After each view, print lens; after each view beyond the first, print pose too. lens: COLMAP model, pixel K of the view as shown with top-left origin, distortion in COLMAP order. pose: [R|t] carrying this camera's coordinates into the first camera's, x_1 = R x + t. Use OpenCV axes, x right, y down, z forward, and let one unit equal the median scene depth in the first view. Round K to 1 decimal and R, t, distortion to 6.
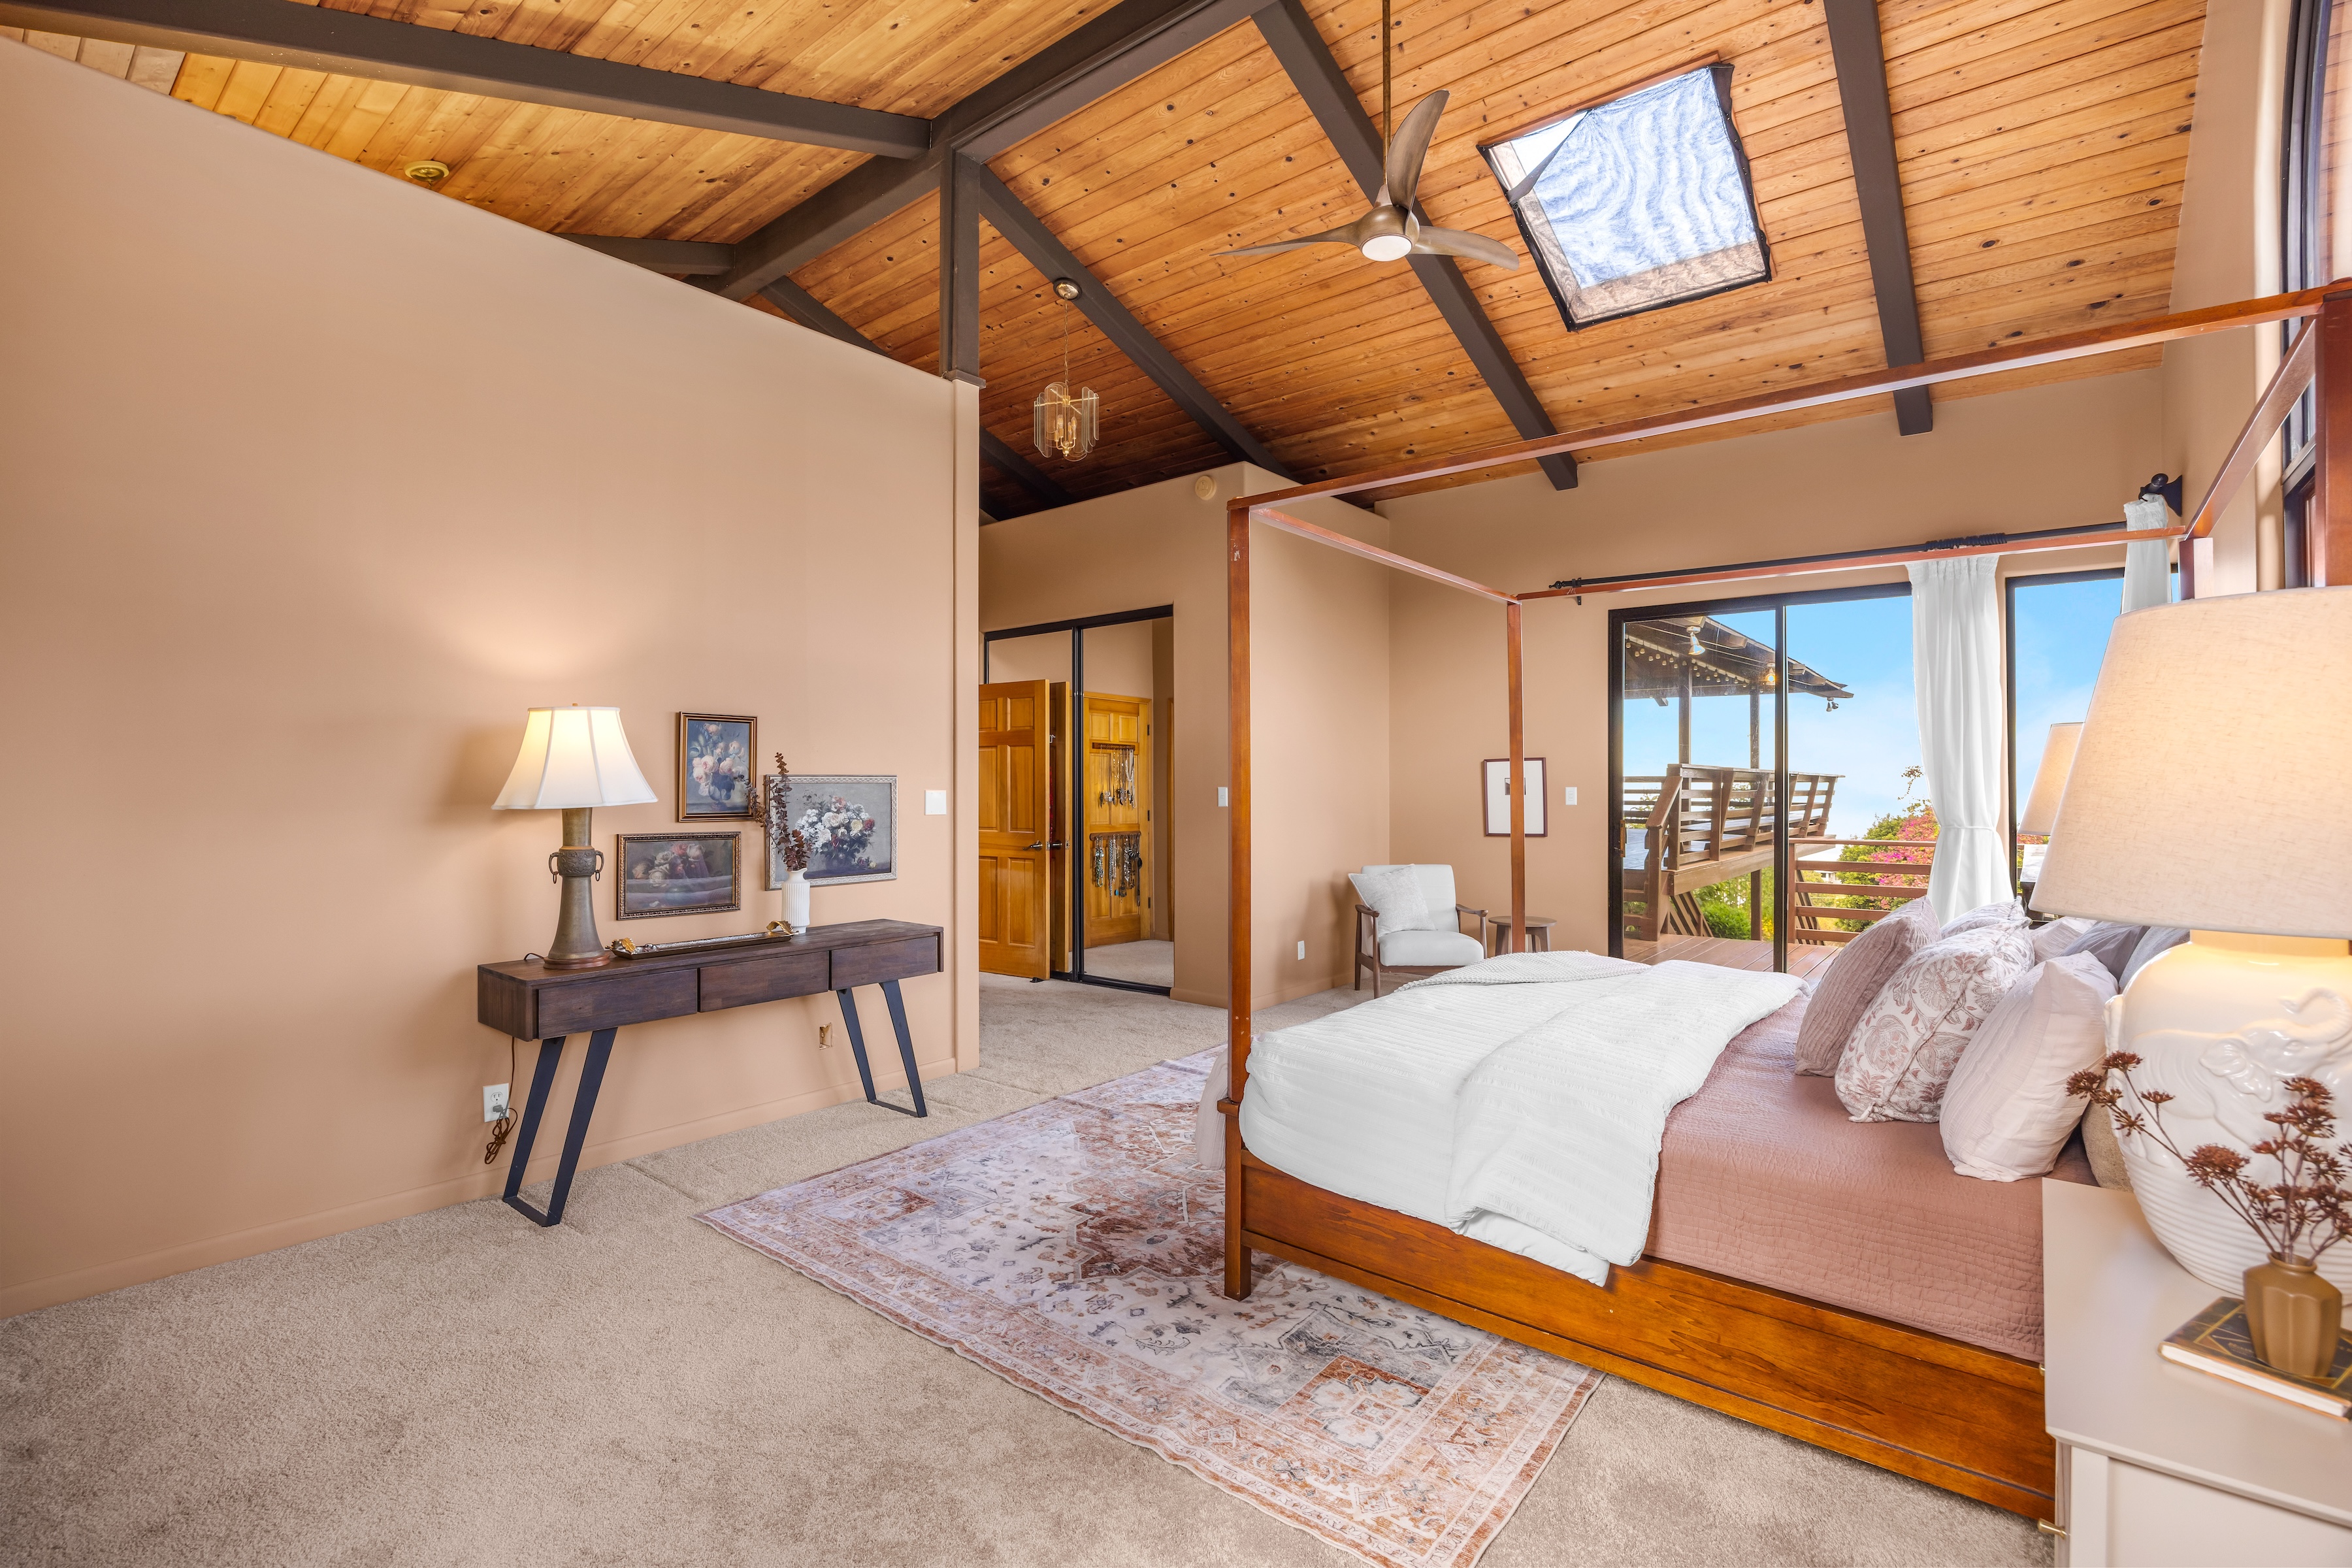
lens RADIAL K [[1070.5, 0, 1176.0], [0, 1070.5, 784.0], [0, 0, 1]] dist [-0.000415, -0.000004]
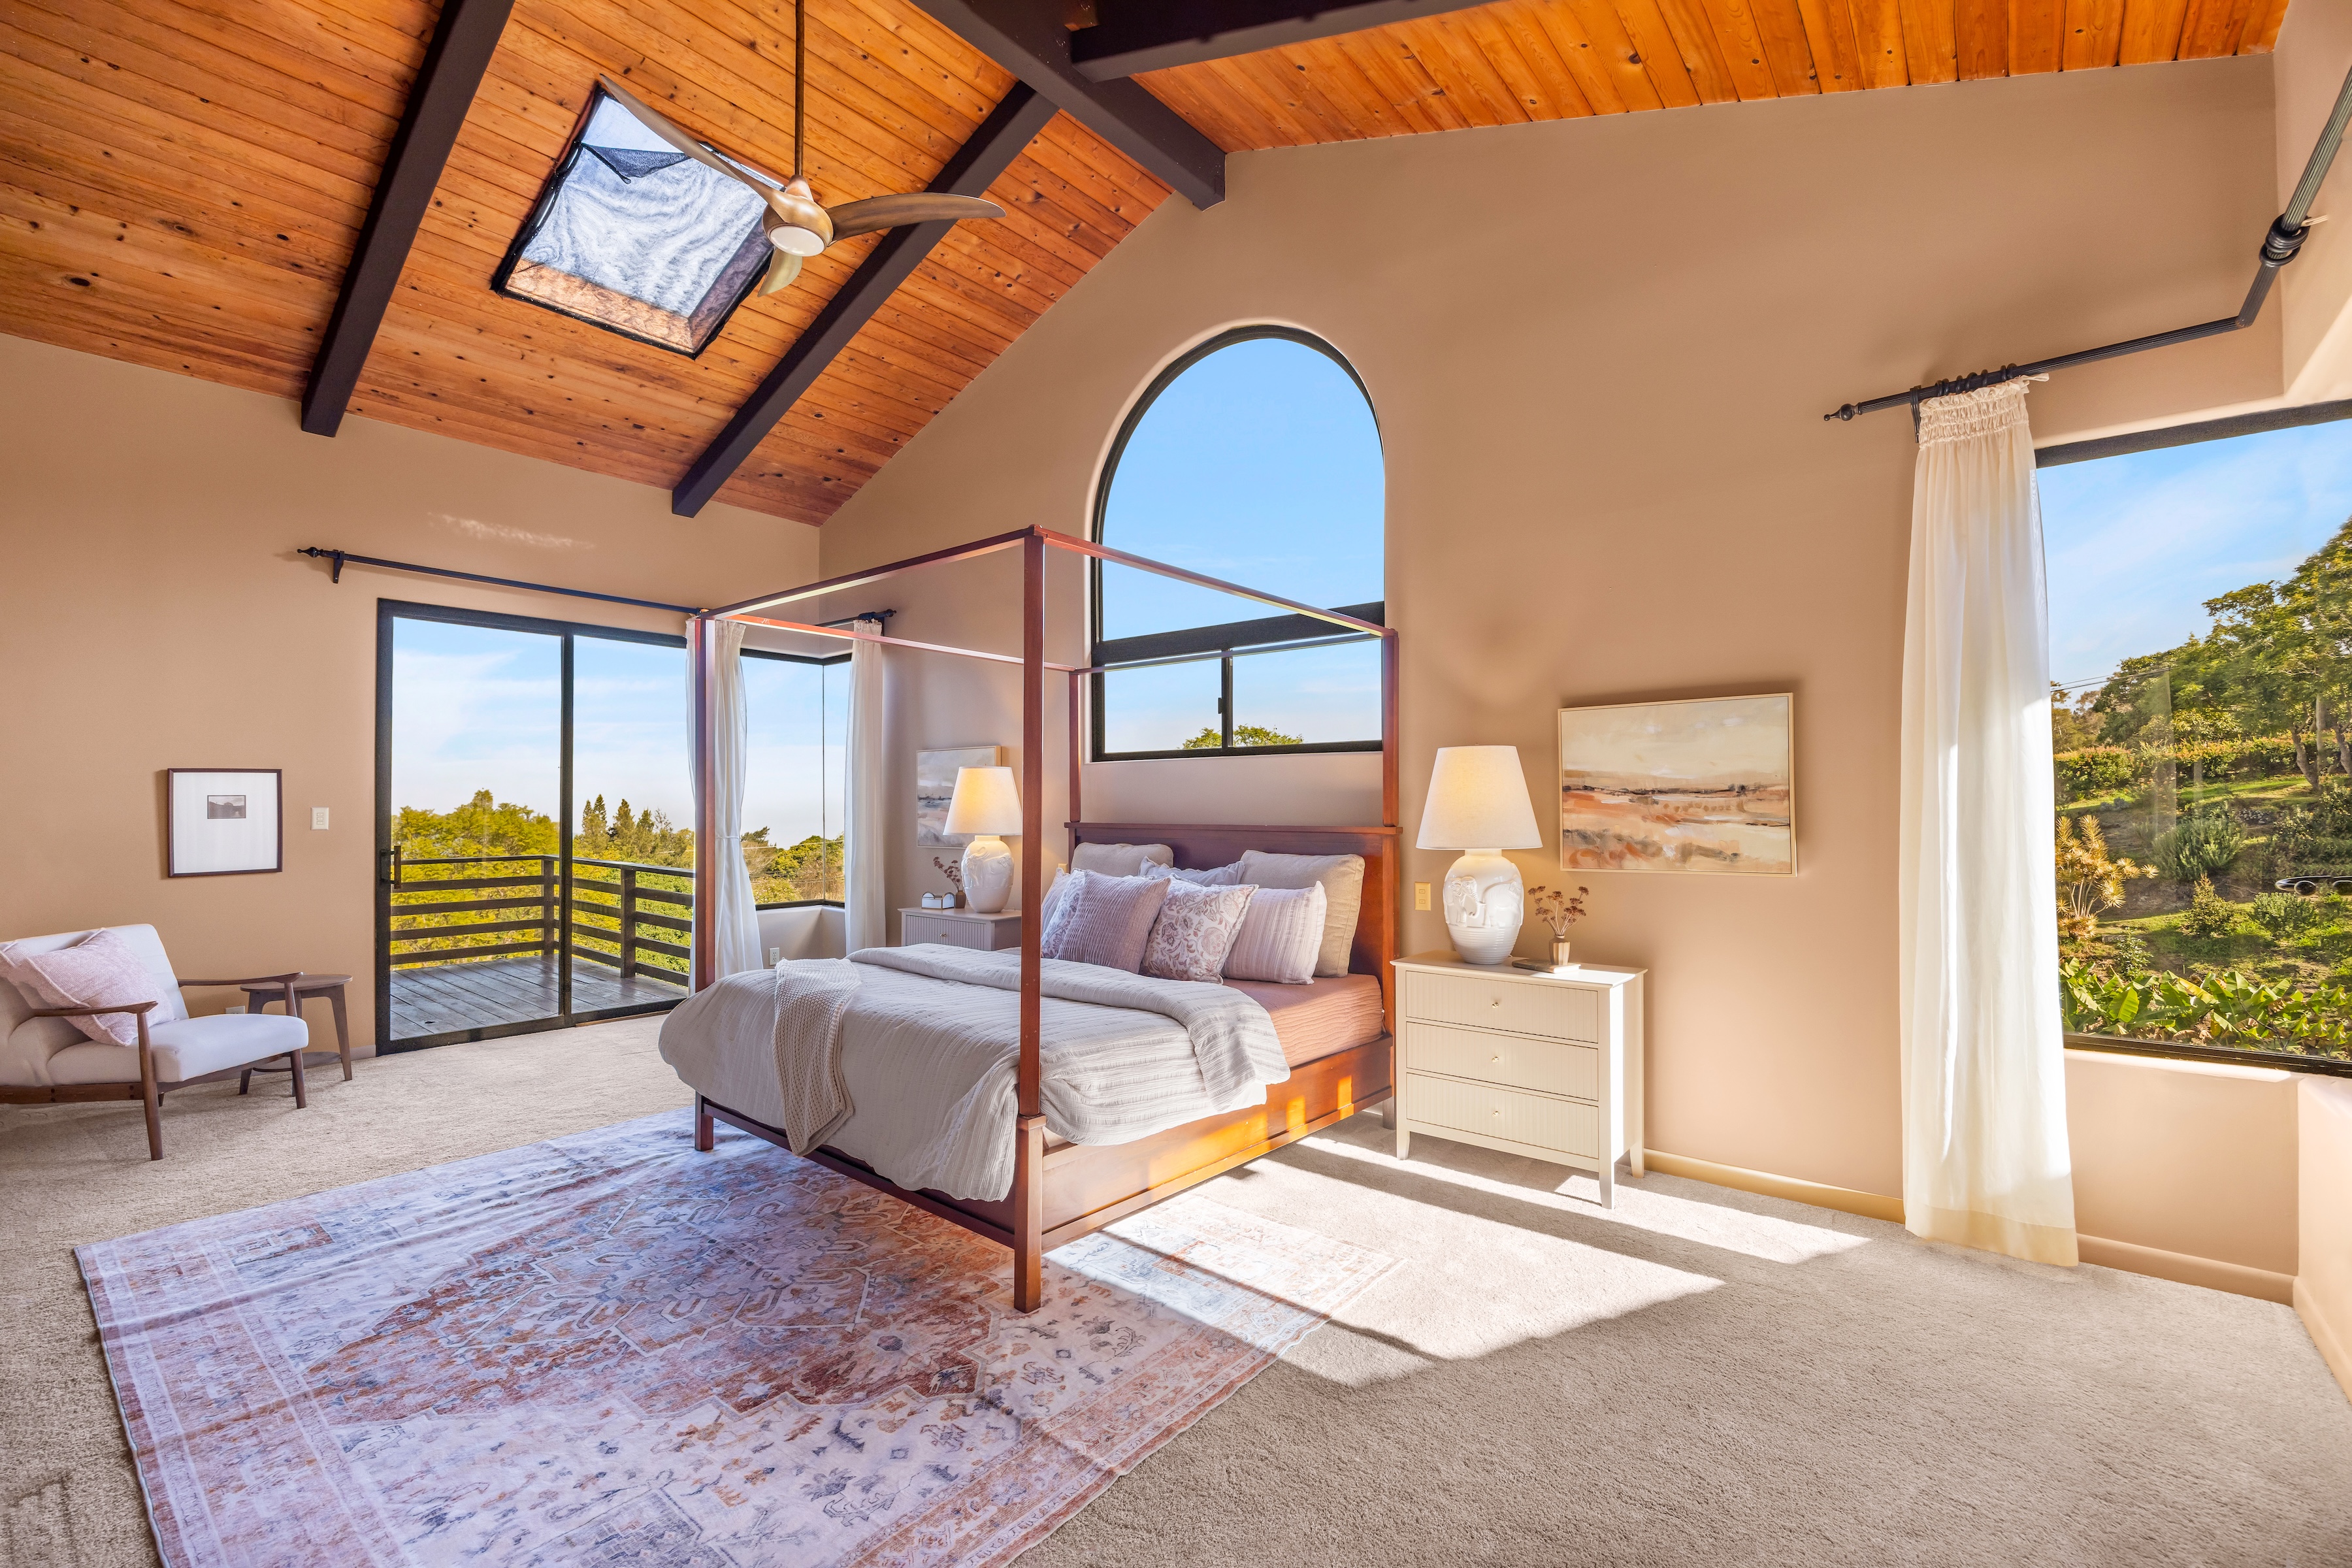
lens RADIAL K [[1016.9, 0, 1176.0], [0, 1016.9, 784.0], [0, 0, 1]] dist [-0.012912, -0.000120]
pose [[0.009316, 0.020217, 0.999752, -0.692173], [0.004559, 0.999784, -0.020260, 0.006961], [-0.999946, 0.004746, 0.009222, 0.656815]]
